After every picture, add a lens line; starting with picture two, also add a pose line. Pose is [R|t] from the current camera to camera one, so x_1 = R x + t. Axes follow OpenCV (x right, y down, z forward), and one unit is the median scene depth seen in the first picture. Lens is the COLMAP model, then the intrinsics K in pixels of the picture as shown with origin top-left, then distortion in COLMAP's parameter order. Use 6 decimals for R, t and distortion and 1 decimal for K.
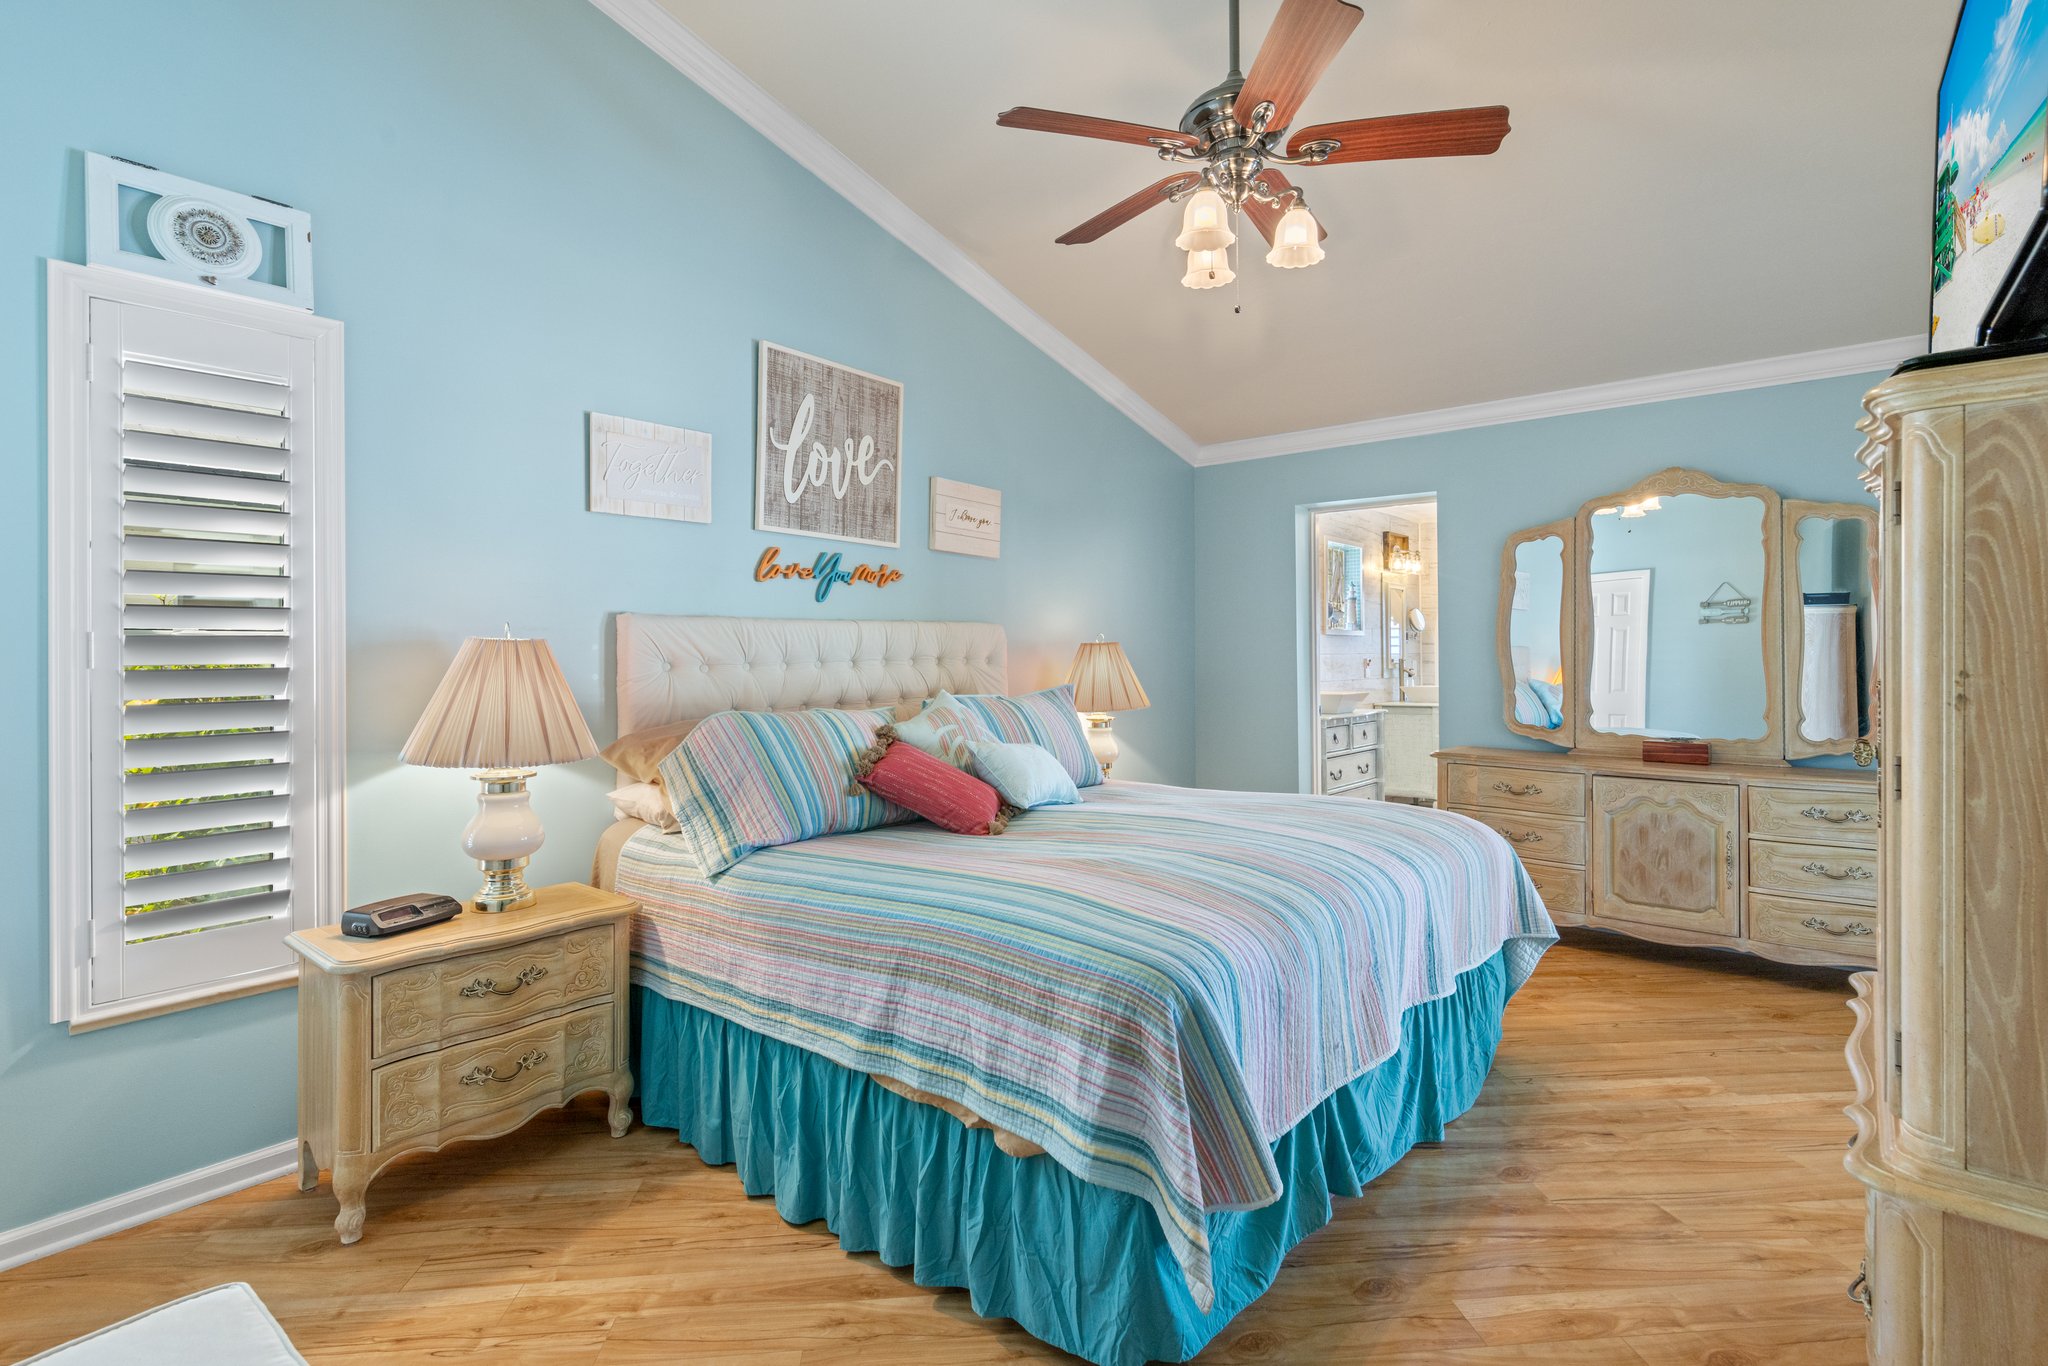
lens RADIAL K [[980.5, 0, 1036.7], [0, 980.5, 652.8], [0, 0, 1]] dist [-0.000830, 0.000335]
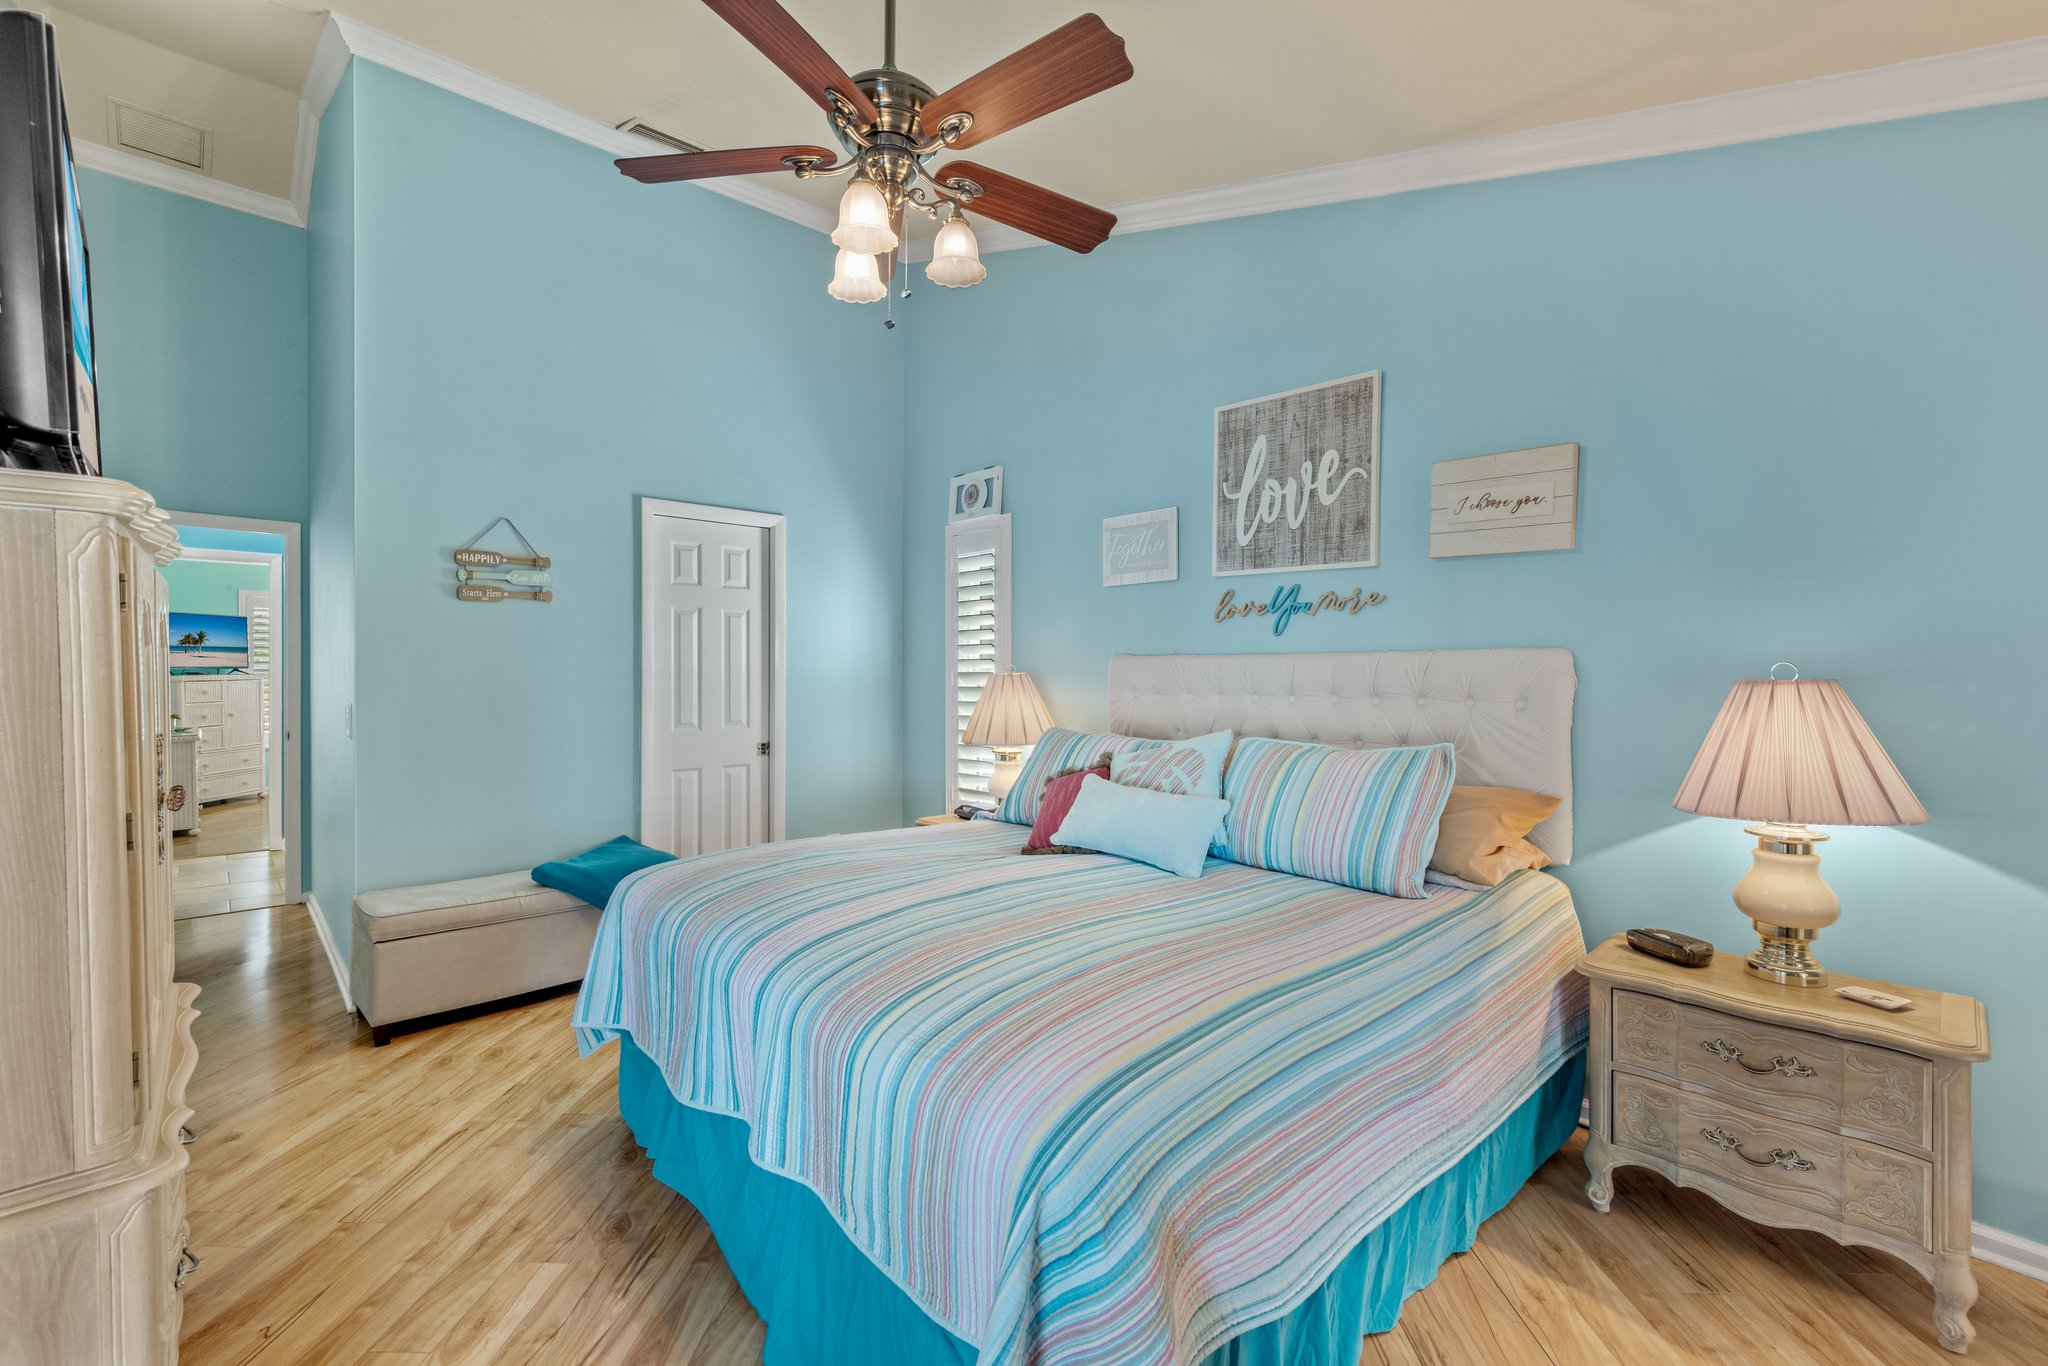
lens RADIAL K [[880.6, 0, 1013.0], [0, 880.6, 675.9], [0, 0, 1]] dist [0.000153, 0.000797]
pose [[-0.141156, 0.000502, -0.989987, 0.706914], [-0.009047, 0.999957, 0.001797, -0.010813], [0.989946, 0.009210, -0.141146, 0.859350]]
